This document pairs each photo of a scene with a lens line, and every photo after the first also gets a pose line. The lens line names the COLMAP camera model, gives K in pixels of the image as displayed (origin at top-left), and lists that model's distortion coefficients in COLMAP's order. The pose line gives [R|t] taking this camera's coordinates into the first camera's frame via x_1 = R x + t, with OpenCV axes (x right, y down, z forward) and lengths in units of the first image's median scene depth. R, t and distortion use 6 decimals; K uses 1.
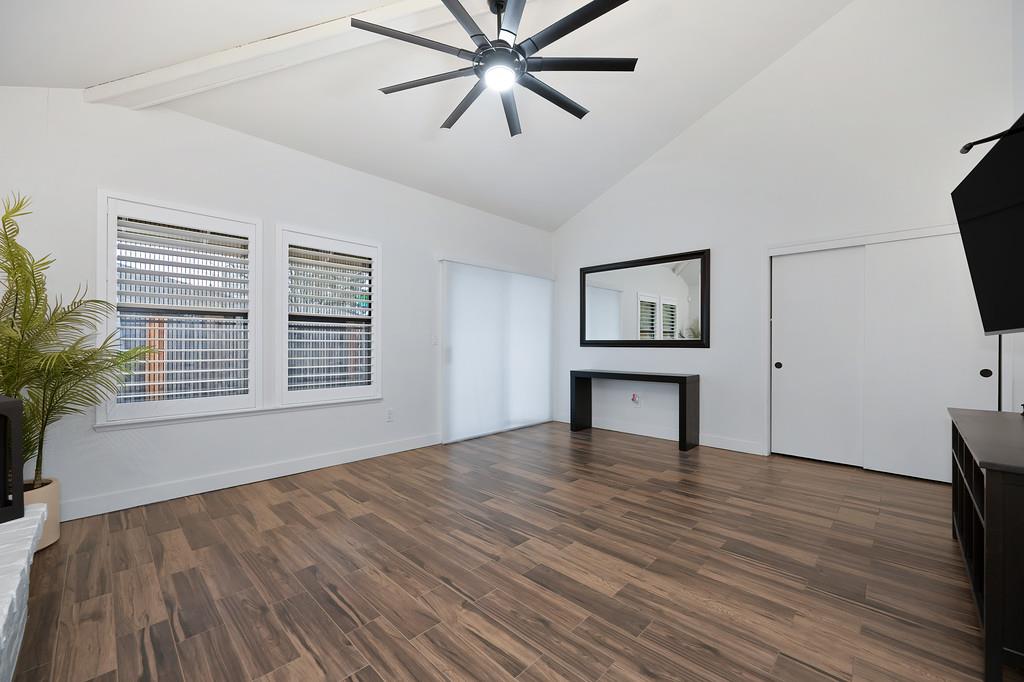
lens RADIAL K [[403.5, 0, 514.3], [0, 403.5, 345.1], [0, 0, 1]] dist [0.000279, 0.000158]
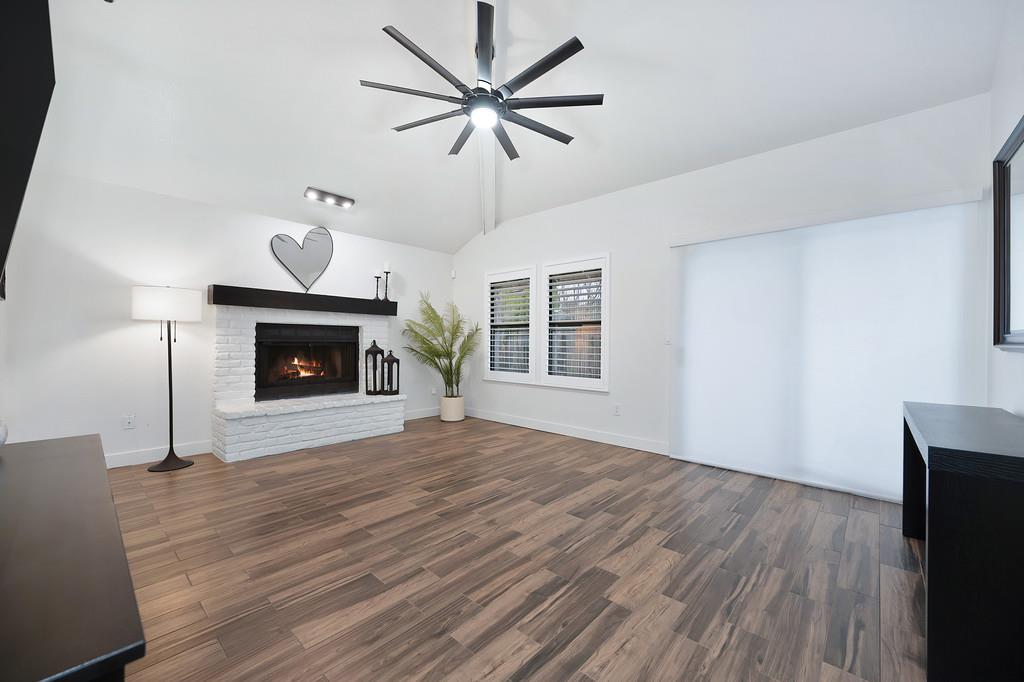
lens RADIAL K [[403.5, 0, 514.3], [0, 403.5, 345.1], [0, 0, 1]] dist [0.000279, 0.000158]
pose [[0.030319, 0.002791, -0.999536, 1.158173], [-0.008102, 0.999964, 0.002546, 0.003799], [0.999507, 0.008021, 0.030341, 1.065676]]
